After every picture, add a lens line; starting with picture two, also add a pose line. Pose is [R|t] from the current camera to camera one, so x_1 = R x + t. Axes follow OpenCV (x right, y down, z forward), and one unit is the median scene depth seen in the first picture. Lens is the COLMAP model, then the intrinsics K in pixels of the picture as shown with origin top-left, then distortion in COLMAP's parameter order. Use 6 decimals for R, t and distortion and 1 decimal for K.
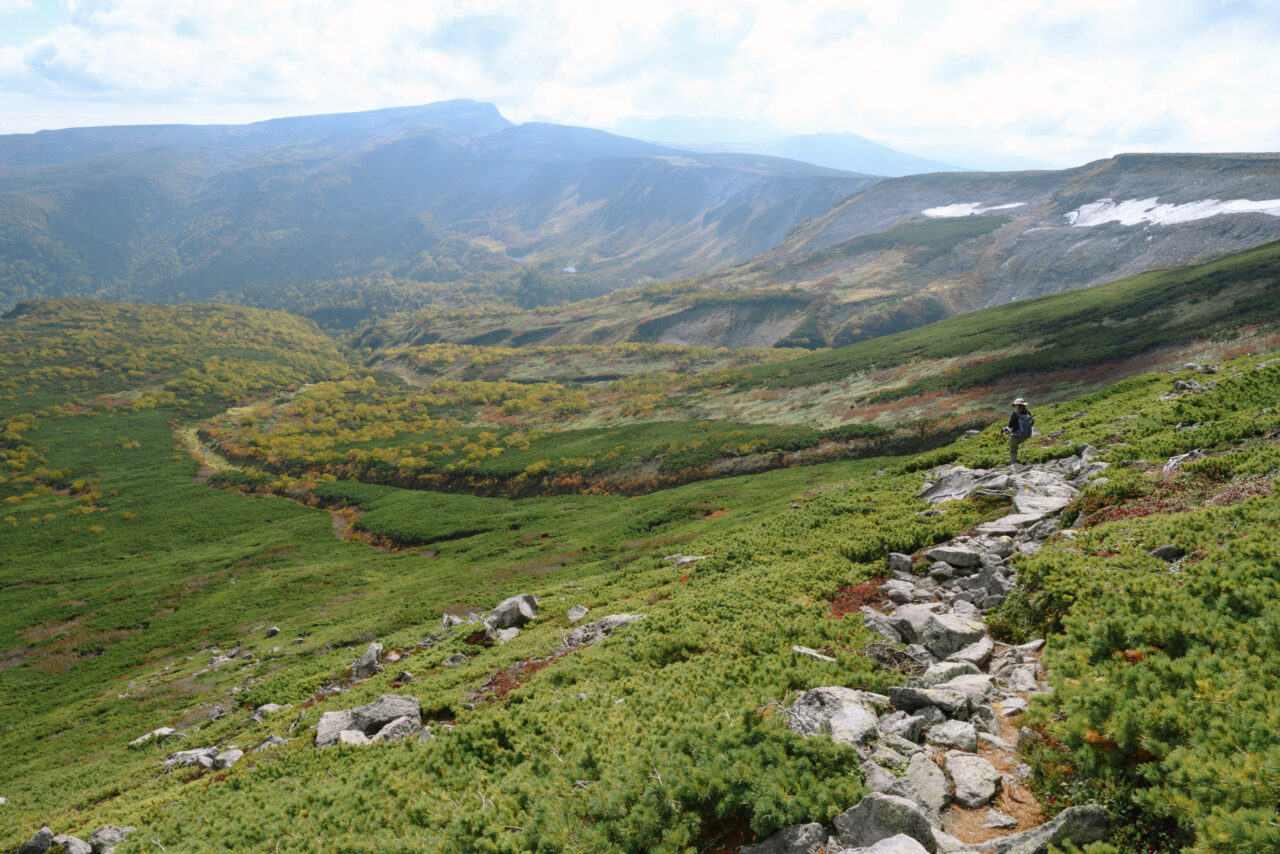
lens RADIAL K [[1041.8, 0, 640.0], [0, 1041.8, 427.0], [0, 0, 1]] dist [0.000195, -0.000771]
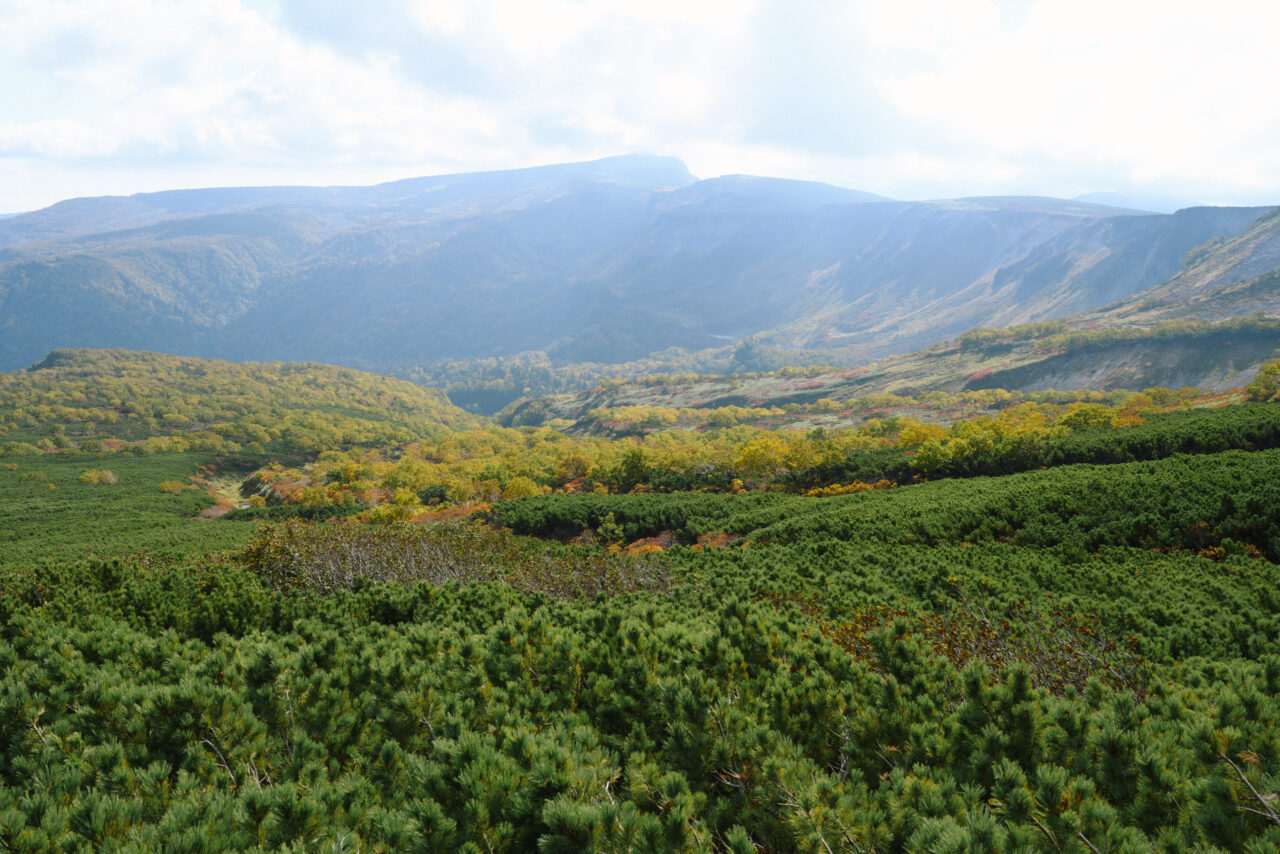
lens RADIAL K [[1303.5, 0, 640.0], [0, 1303.5, 427.0], [0, 0, 1]] dist [-0.006235, -0.003042]
pose [[0.988878, 0.027669, -0.146135, -0.066447], [-0.045883, 0.991373, -0.122780, 0.025175], [0.141477, 0.128119, 0.981616, 0.193319]]
